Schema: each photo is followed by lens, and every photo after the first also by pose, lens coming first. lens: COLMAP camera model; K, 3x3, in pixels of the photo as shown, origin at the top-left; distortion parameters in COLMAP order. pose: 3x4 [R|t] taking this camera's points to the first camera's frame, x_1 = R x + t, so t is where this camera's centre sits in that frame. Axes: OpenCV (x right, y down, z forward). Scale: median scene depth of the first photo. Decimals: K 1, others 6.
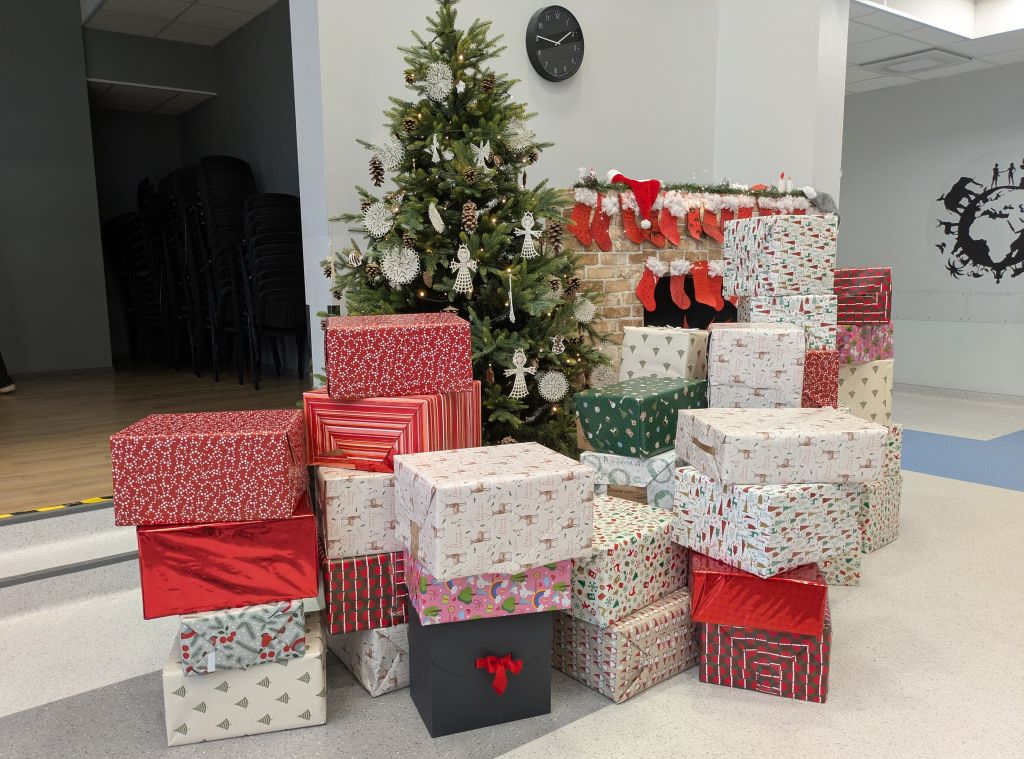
lens RADIAL K [[814.0, 0, 512.2], [0, 814.0, 380.7], [0, 0, 1]] dist [0.002592, -0.007386]
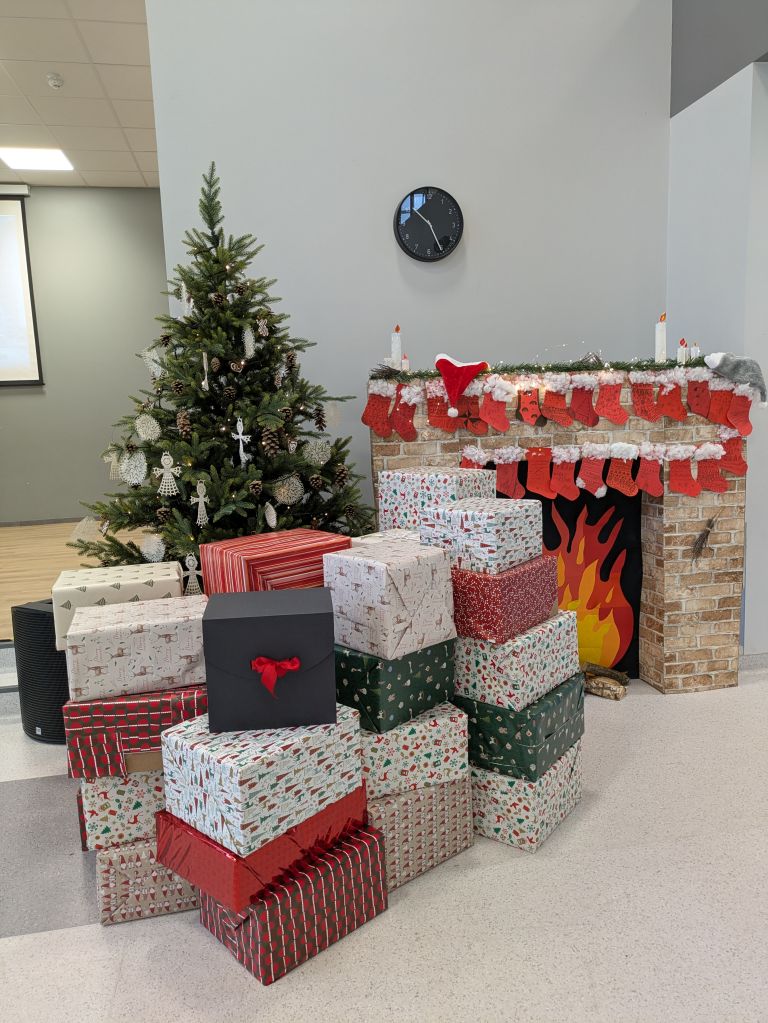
lens RADIAL K [[742.9, 0, 384.3], [0, 742.9, 508.9], [0, 0, 1]] dist [0.023219, -0.002426]
pose [[0.895852, 0.039071, -0.442631, 0.487672], [-0.038458, 0.999206, 0.010364, -0.085606], [0.442685, 0.007738, 0.896644, 0.182610]]
